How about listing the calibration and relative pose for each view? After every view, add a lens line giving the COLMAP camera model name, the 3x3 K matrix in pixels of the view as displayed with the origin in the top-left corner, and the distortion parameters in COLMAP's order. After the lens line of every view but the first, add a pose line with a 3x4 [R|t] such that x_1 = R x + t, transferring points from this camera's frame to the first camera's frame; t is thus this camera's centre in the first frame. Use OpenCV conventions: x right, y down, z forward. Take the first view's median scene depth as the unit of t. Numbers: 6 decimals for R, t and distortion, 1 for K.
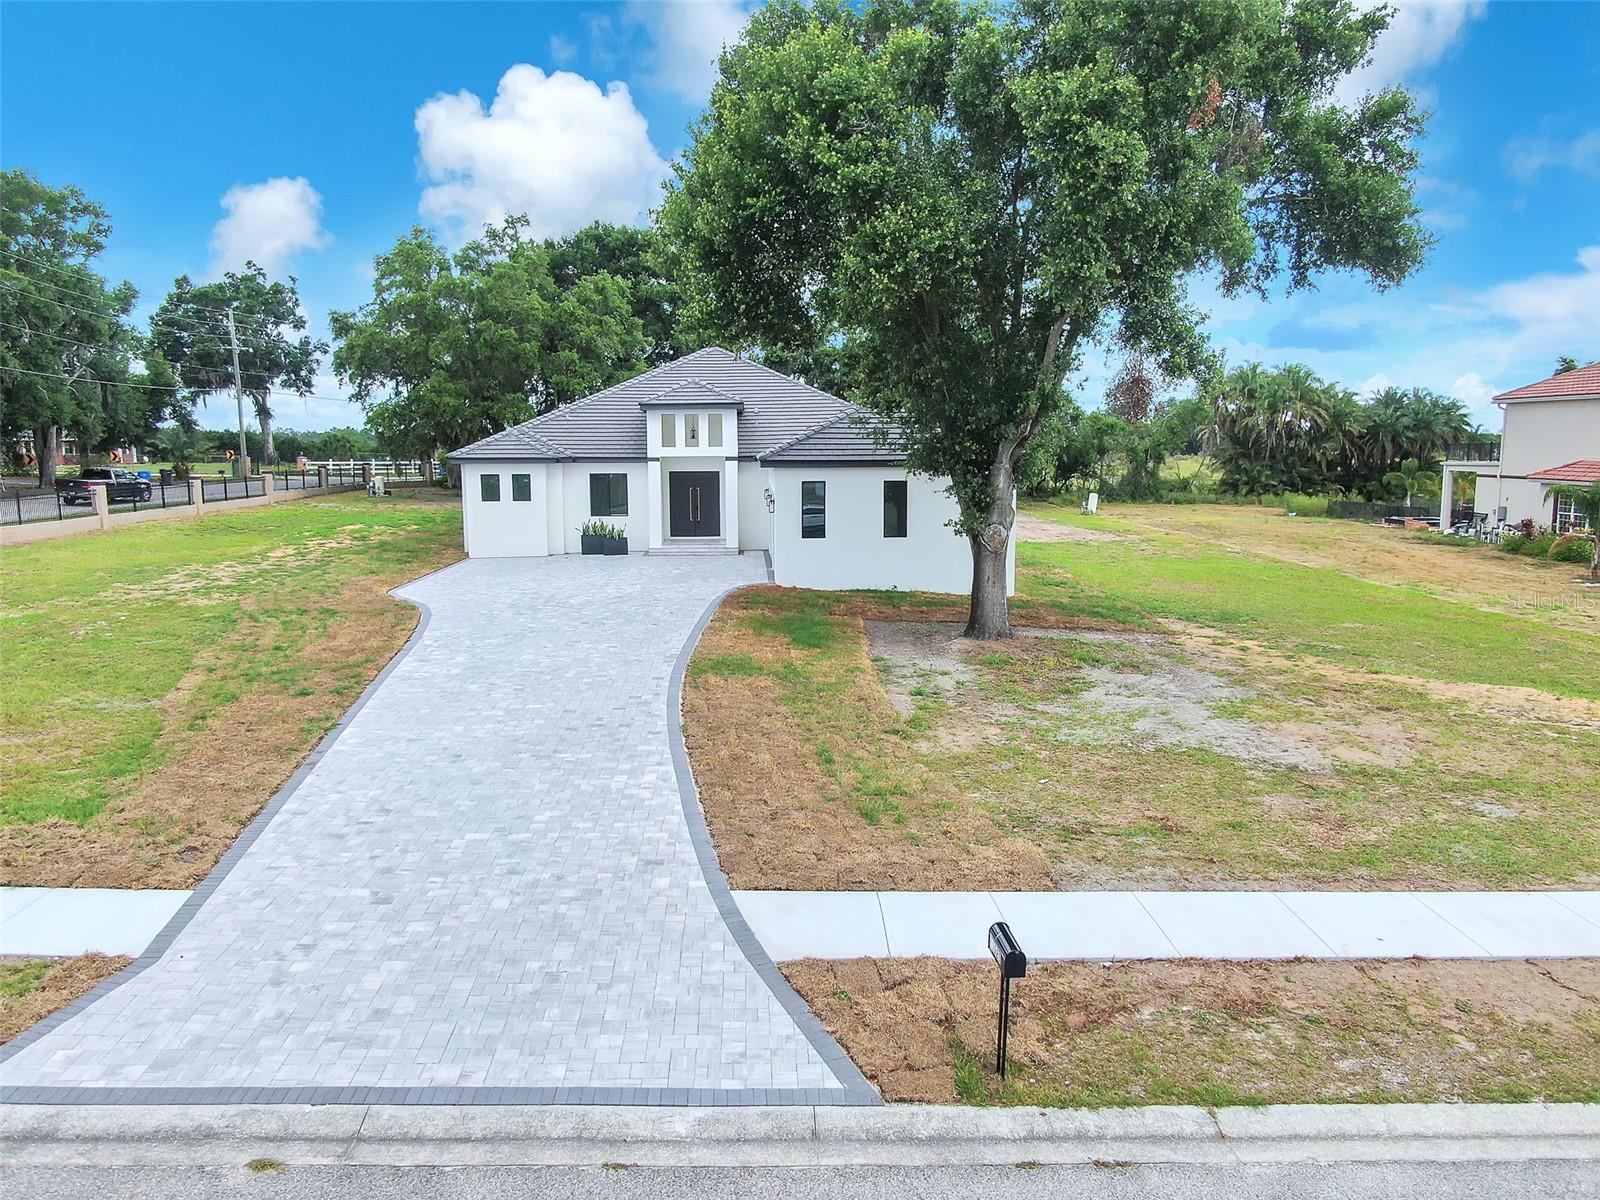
lens RADIAL K [[1153.9, 0, 802.0], [0, 1153.9, 608.1], [0, 0, 1]] dist [-0.020343, 0.012272]
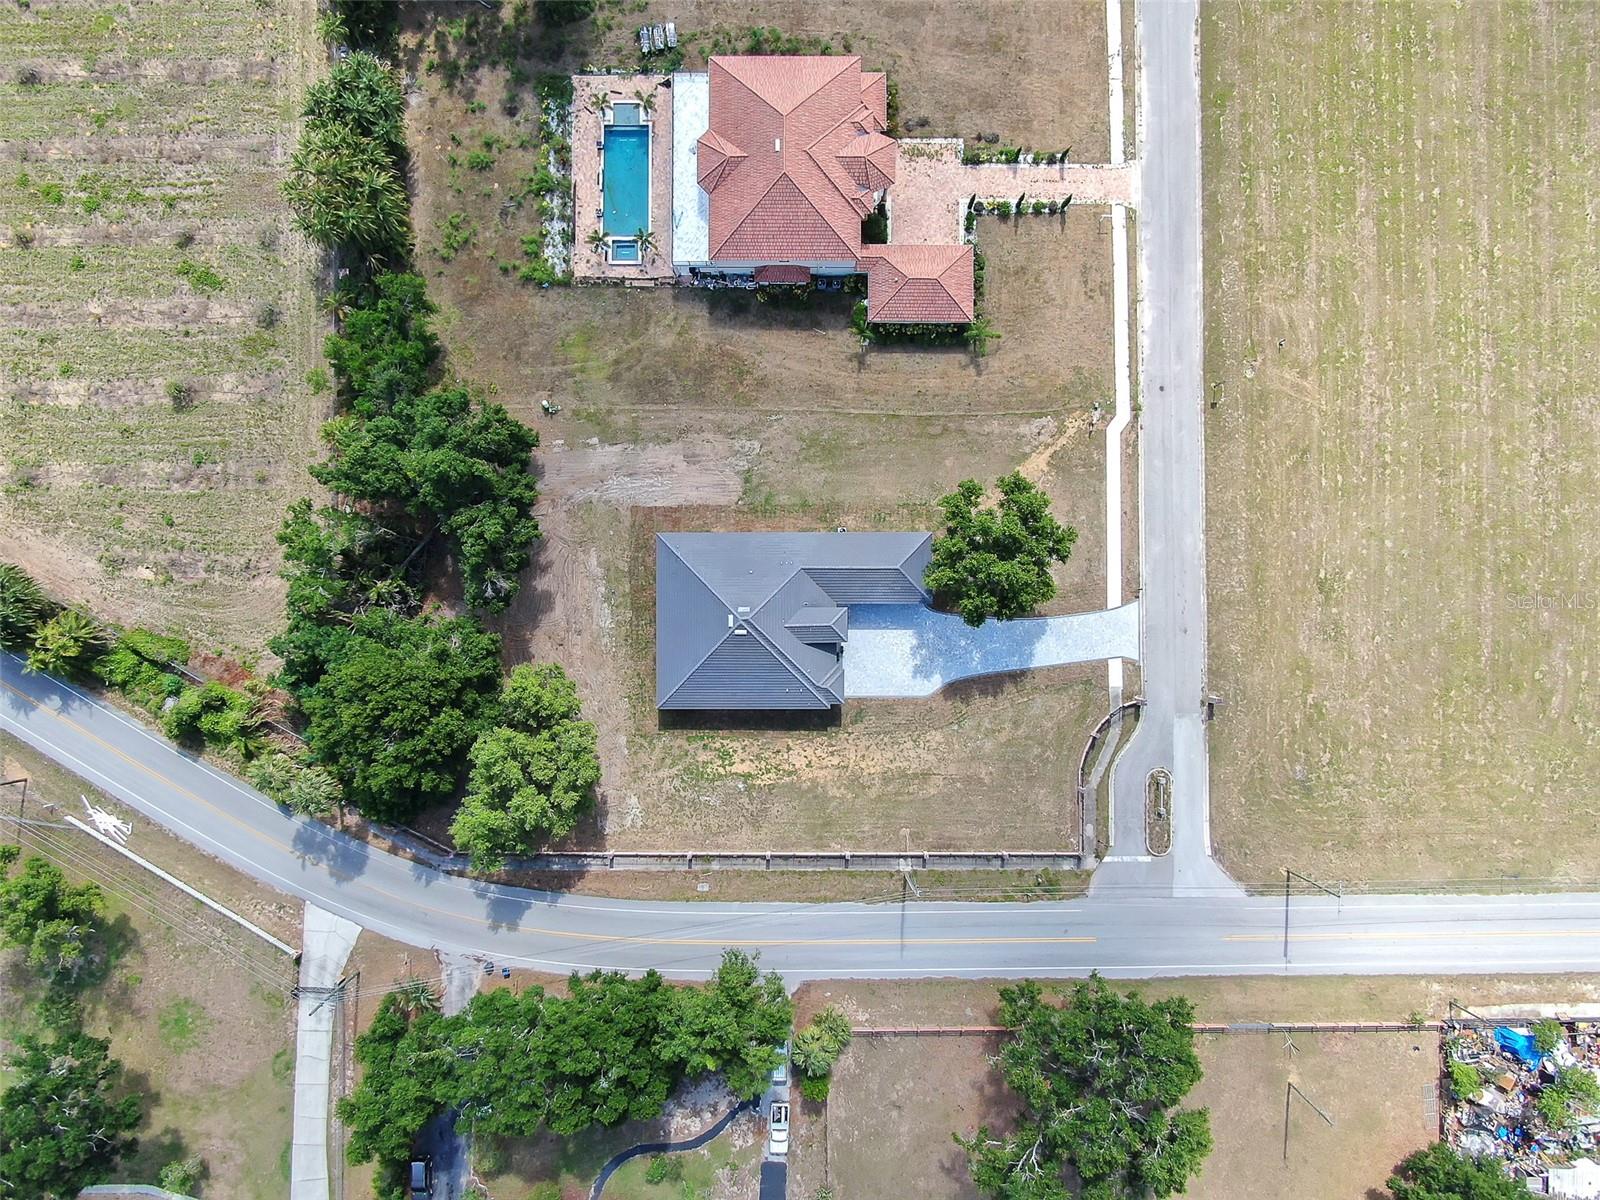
lens RADIAL K [[1153.9, 0, 799.0], [0, 1153.9, 593.2], [0, 0, 1]] dist [-0.020343, 0.012272]
pose [[0.048877, -0.998703, 0.014252, -0.060341], [0.144022, 0.021167, 0.989348, -3.166143], [-0.988367, -0.046304, 0.144869, 0.679805]]
